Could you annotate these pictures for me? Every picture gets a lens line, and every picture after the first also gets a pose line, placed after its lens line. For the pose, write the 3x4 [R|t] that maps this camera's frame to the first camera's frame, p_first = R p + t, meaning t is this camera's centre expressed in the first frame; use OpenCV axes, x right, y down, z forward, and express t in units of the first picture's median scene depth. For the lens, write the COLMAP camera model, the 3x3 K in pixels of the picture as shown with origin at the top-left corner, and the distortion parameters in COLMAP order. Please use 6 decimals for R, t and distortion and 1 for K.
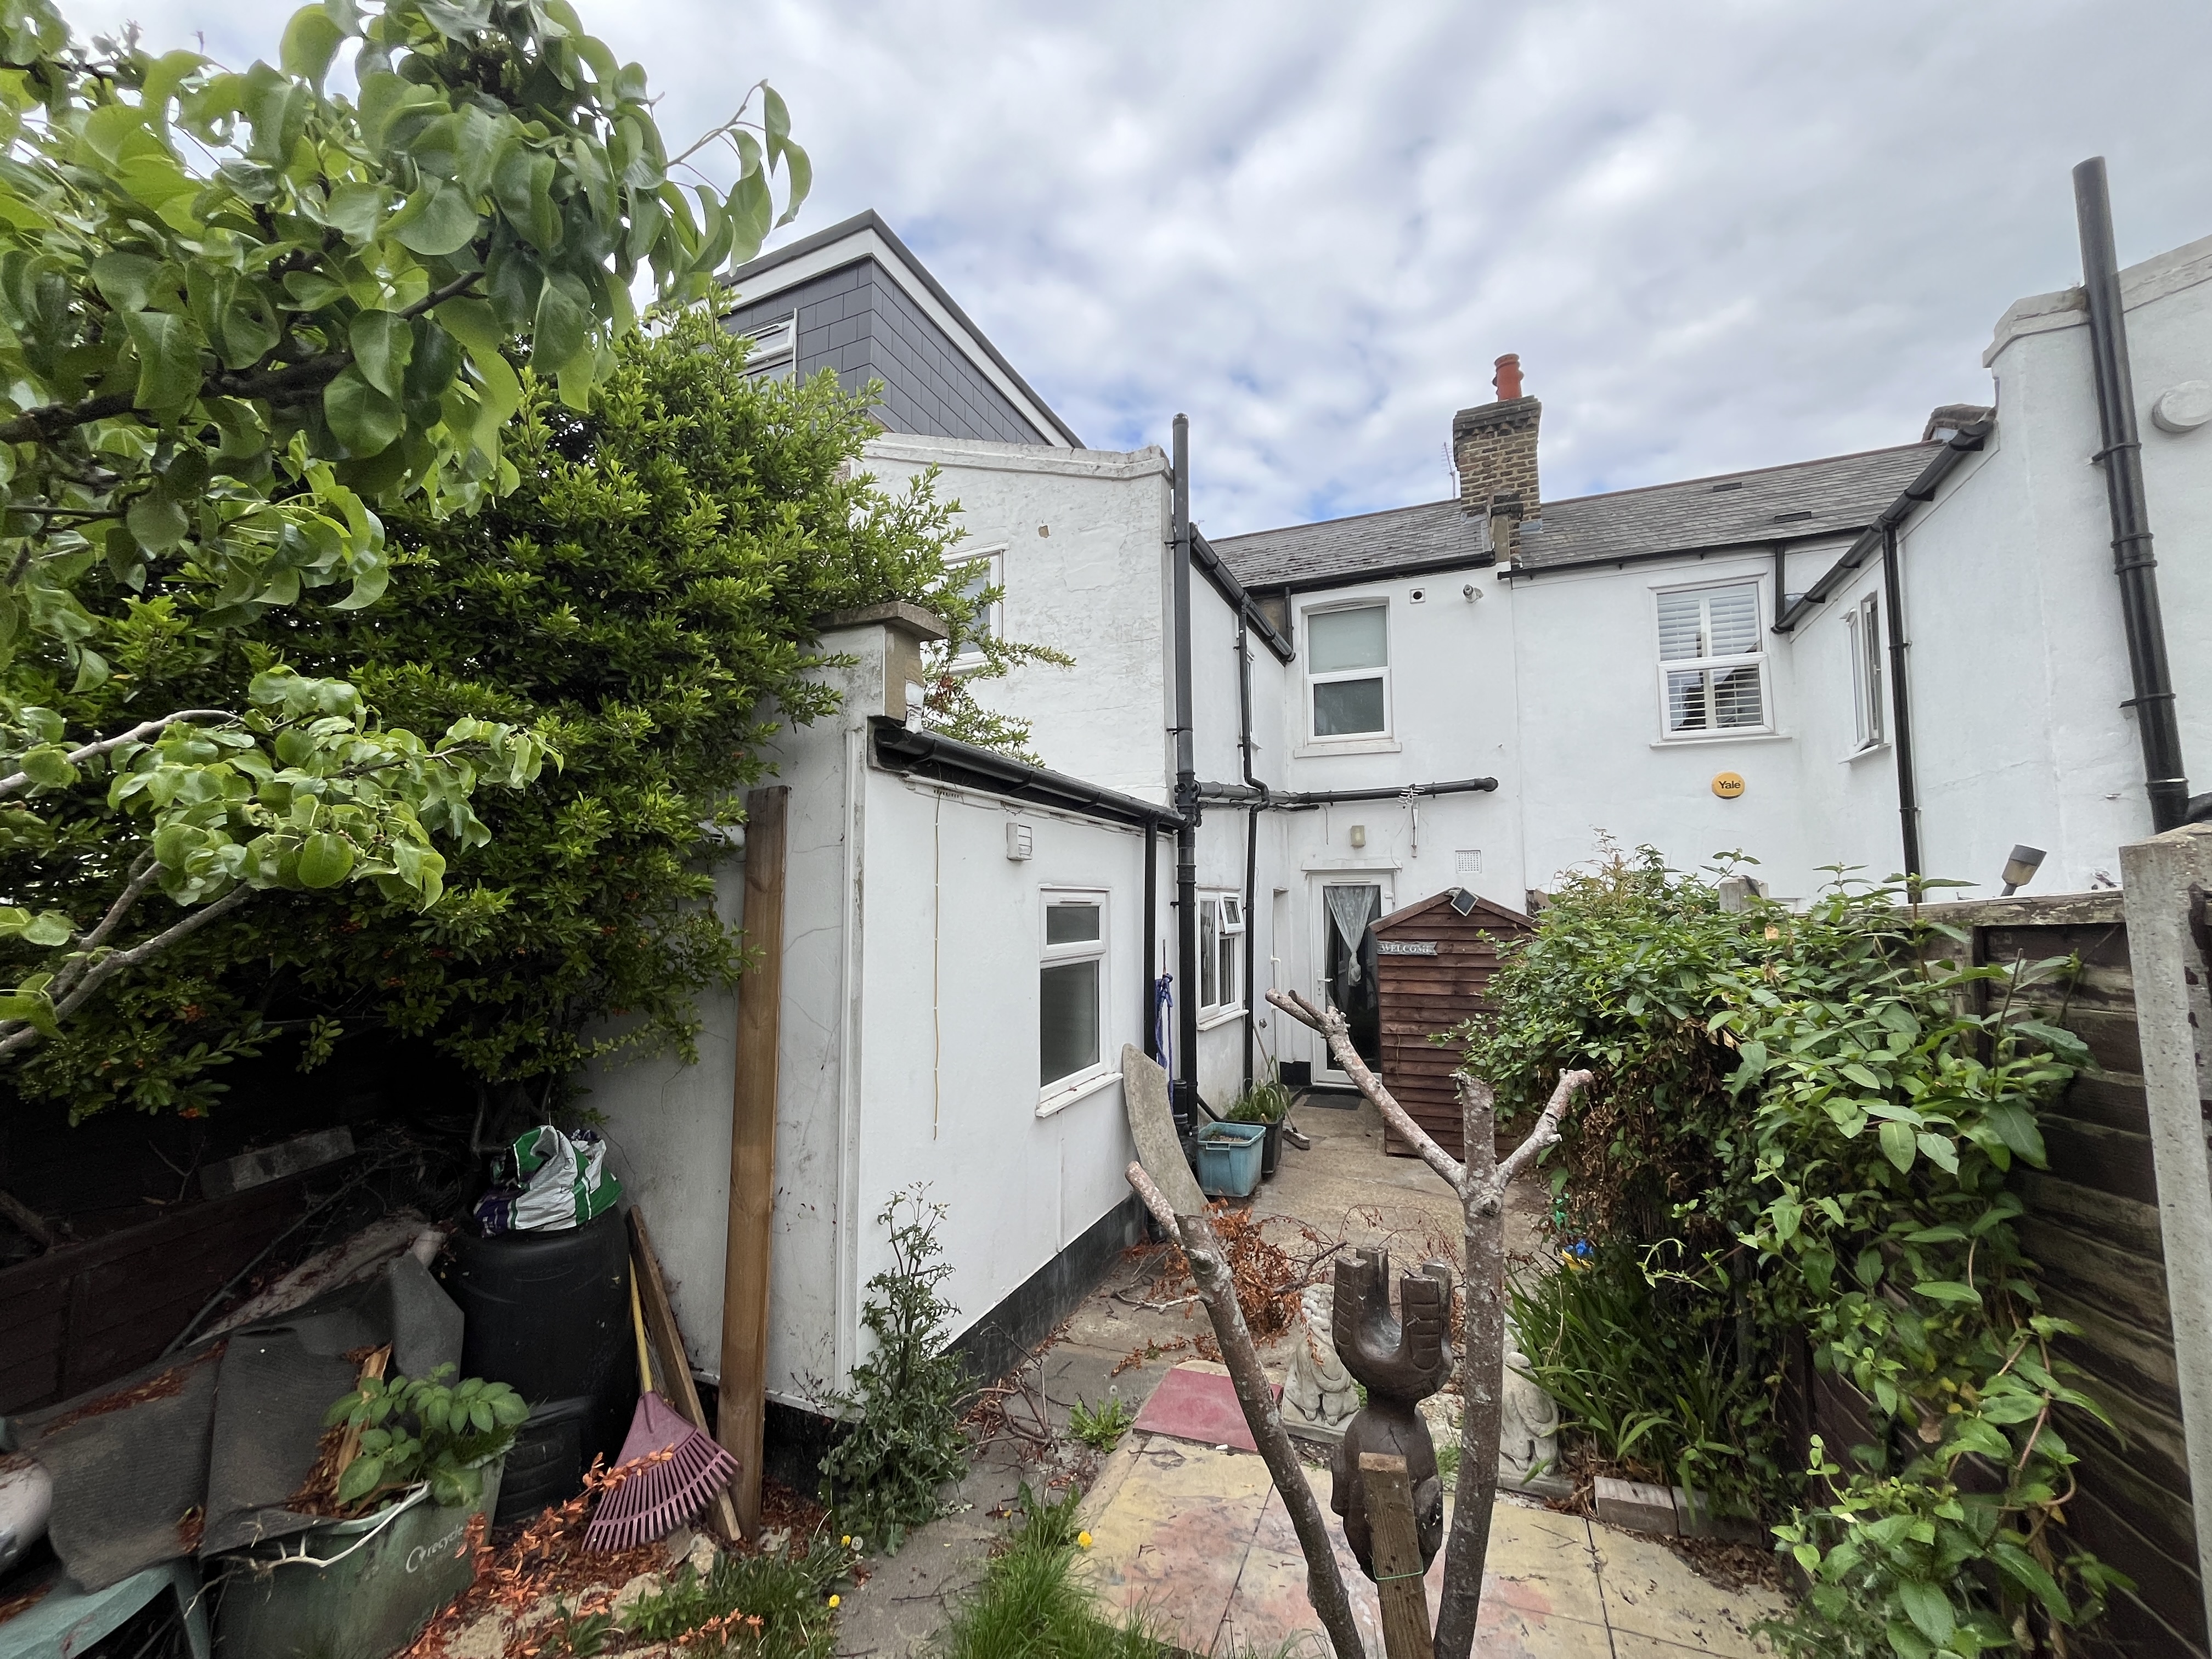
lens RADIAL K [[892.6, 0, 1097.2], [0, 892.6, 828.7], [0, 0, 1]] dist [-0.000876, -0.000586]
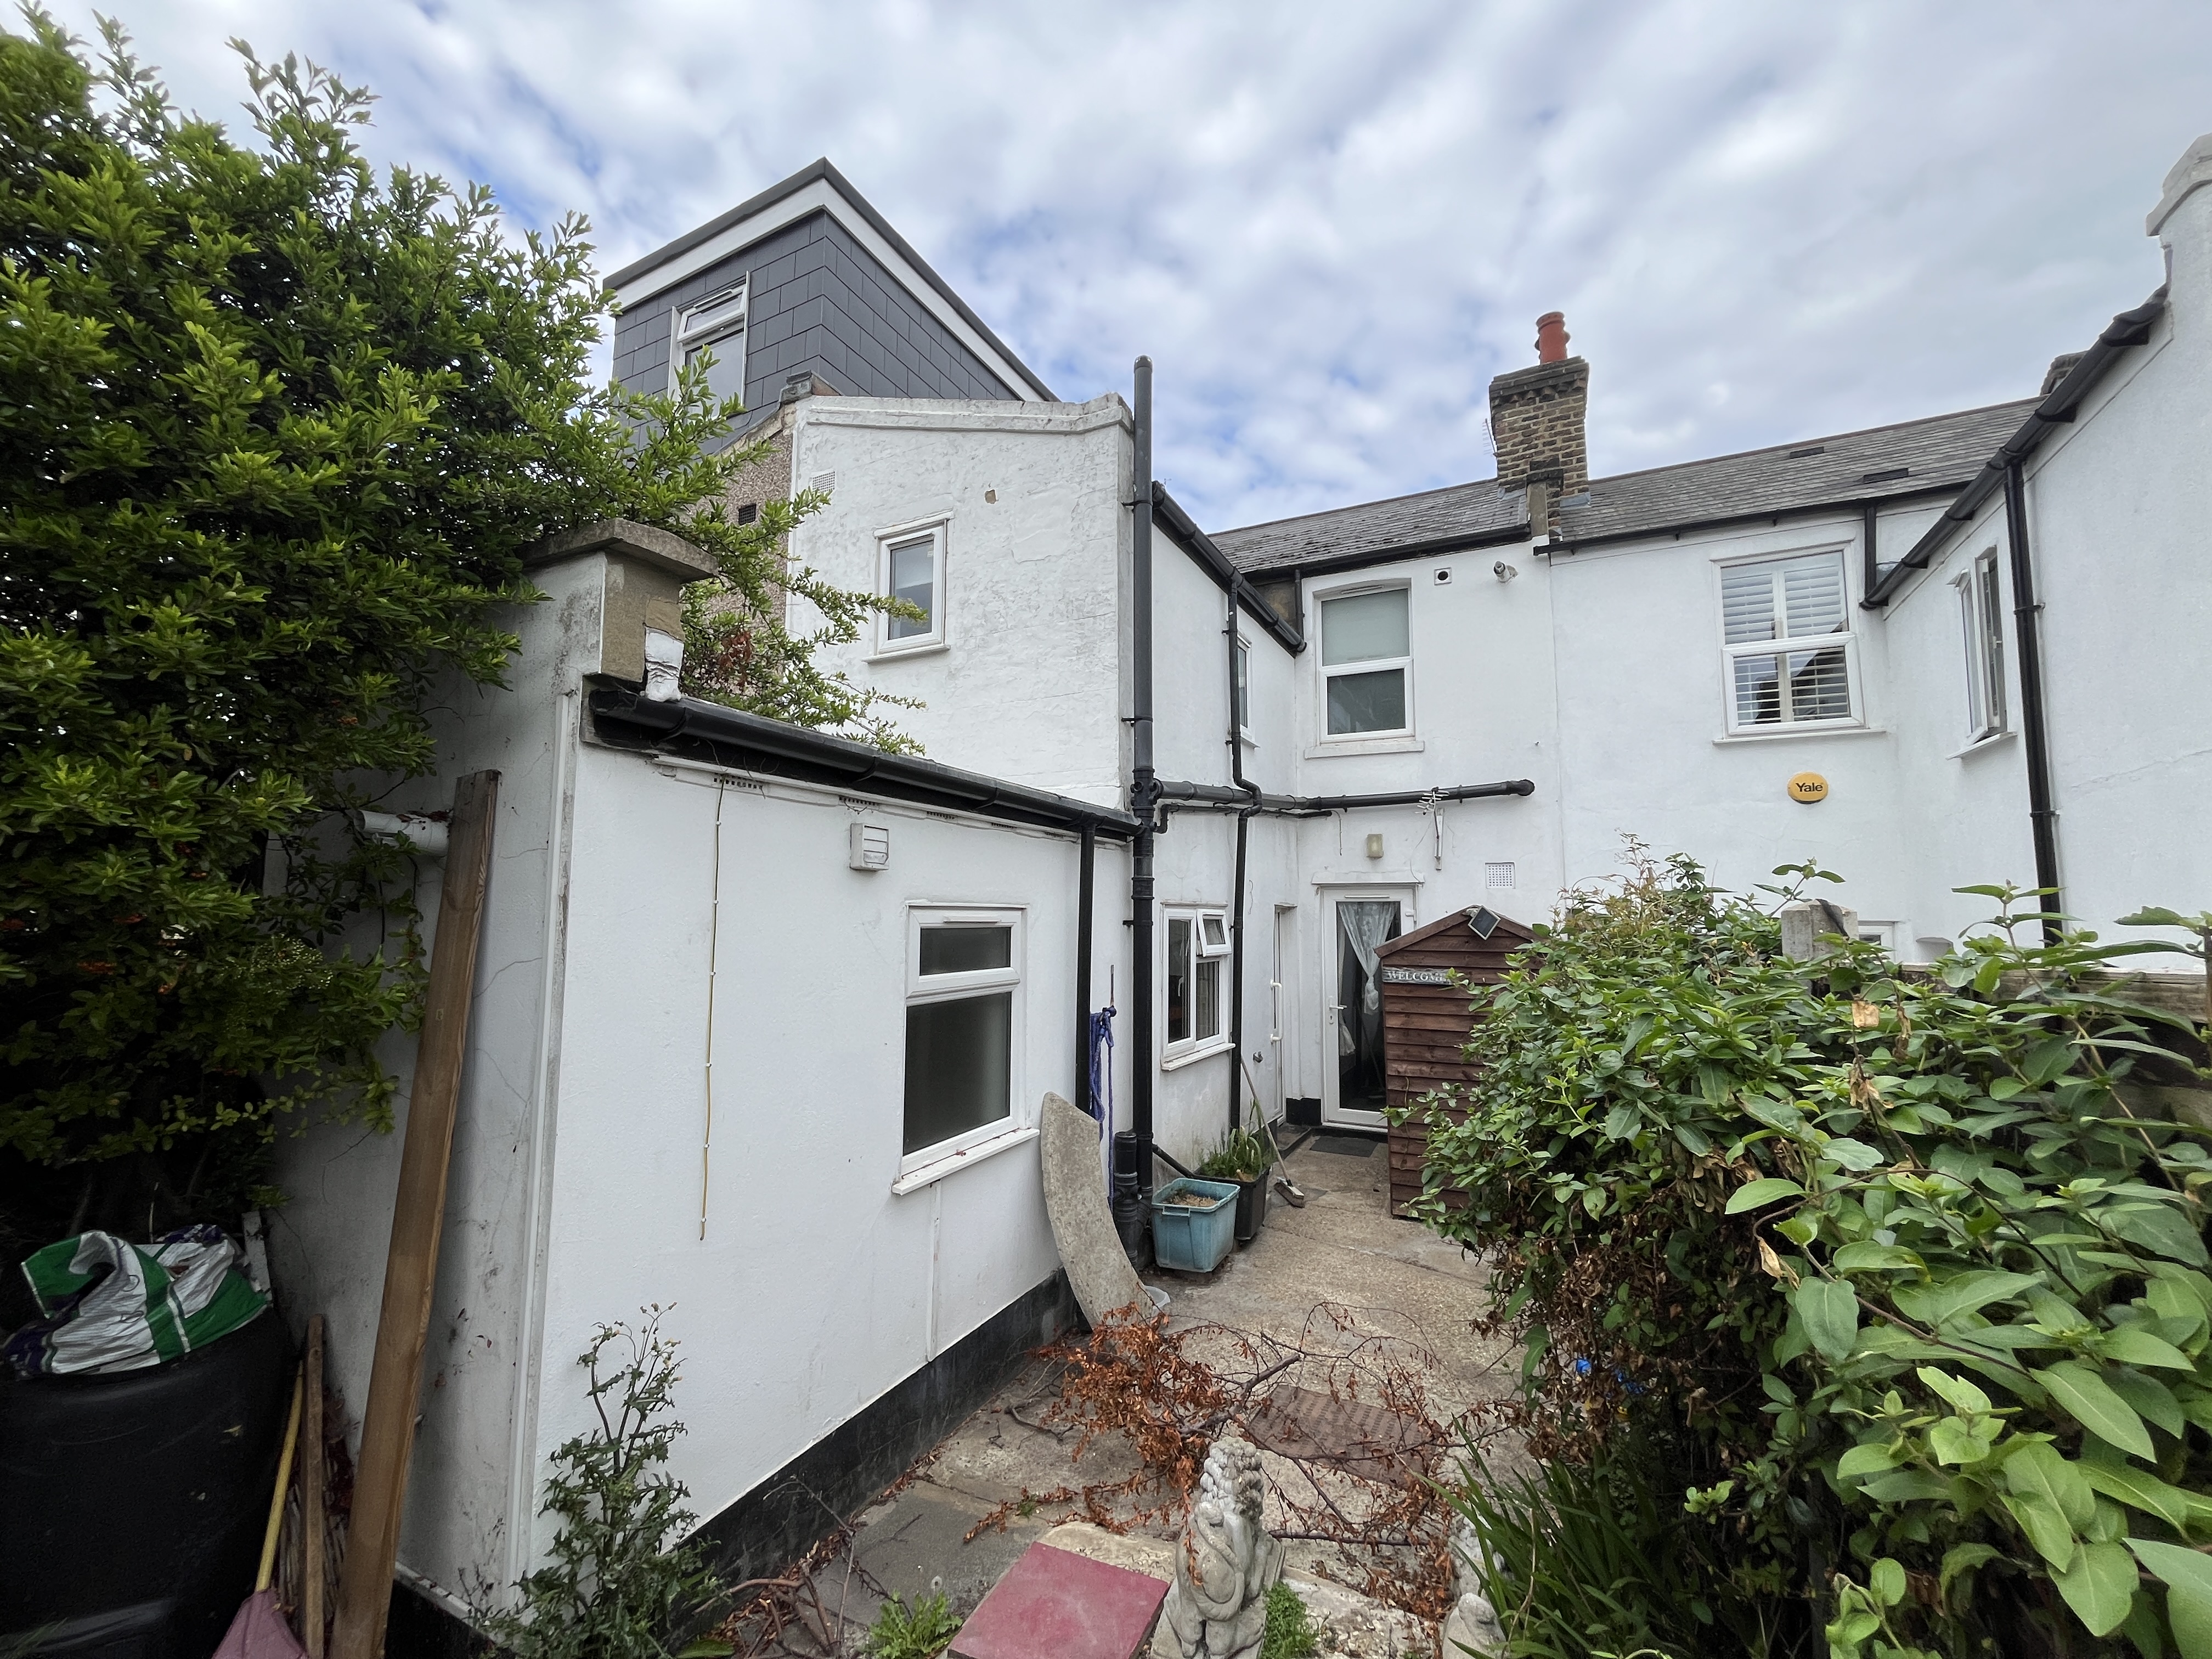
lens RADIAL K [[894.7, 0, 1096.0], [0, 894.7, 830.2], [0, 0, 1]] dist [-0.003132, 0.000310]
pose [[0.998121, 0.003216, -0.061197, 0.102193], [-0.003872, 0.999936, -0.010596, 0.004381], [0.061159, 0.010813, 0.998069, 0.135894]]
